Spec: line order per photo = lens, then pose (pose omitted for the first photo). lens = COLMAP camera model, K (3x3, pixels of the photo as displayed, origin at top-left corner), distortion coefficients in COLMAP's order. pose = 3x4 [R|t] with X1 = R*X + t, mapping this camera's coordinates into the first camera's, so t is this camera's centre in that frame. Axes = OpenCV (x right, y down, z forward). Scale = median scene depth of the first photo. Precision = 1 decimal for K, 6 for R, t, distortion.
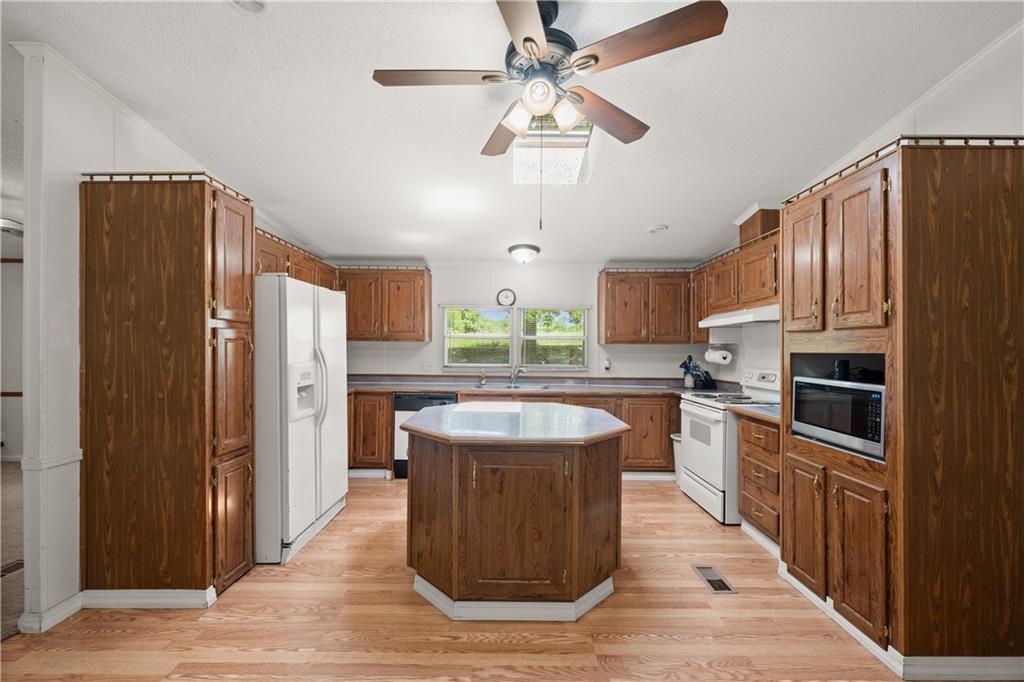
lens RADIAL K [[418.2, 0, 515.3], [0, 418.2, 347.8], [0, 0, 1]] dist [-0.001650, -0.000445]
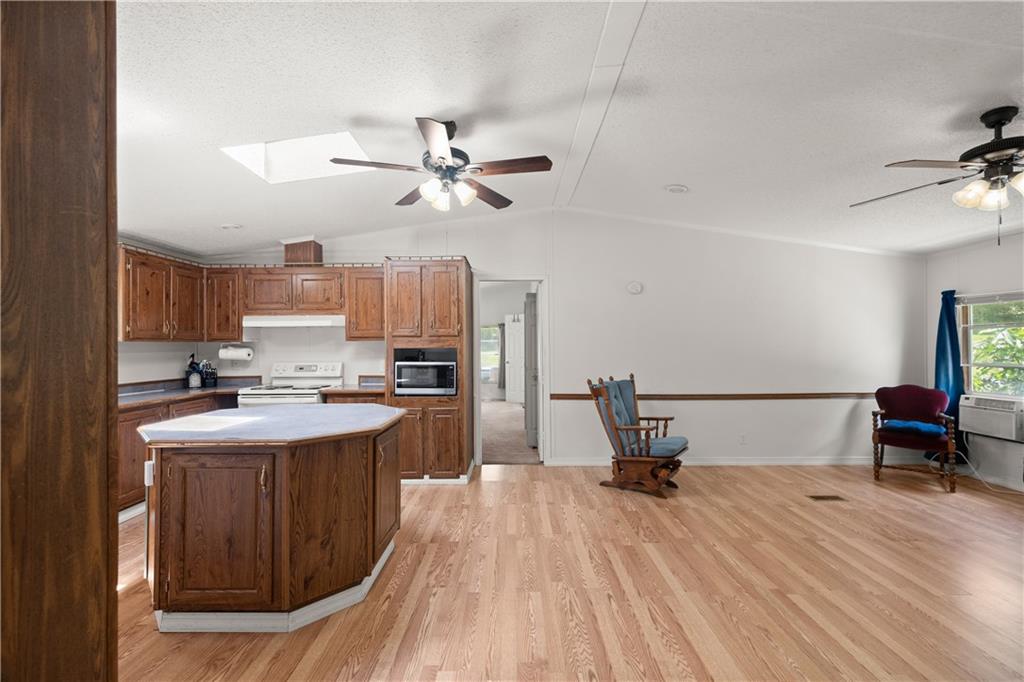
lens RADIAL K [[418.2, 0, 516.5], [0, 418.2, 341.5], [0, 0, 1]] dist [-0.001650, -0.000445]
pose [[-0.000311, 0.005125, 0.999987, -1.165754], [0.002413, 0.999984, -0.005124, -0.006391], [-0.999997, 0.002411, -0.000323, 0.575515]]
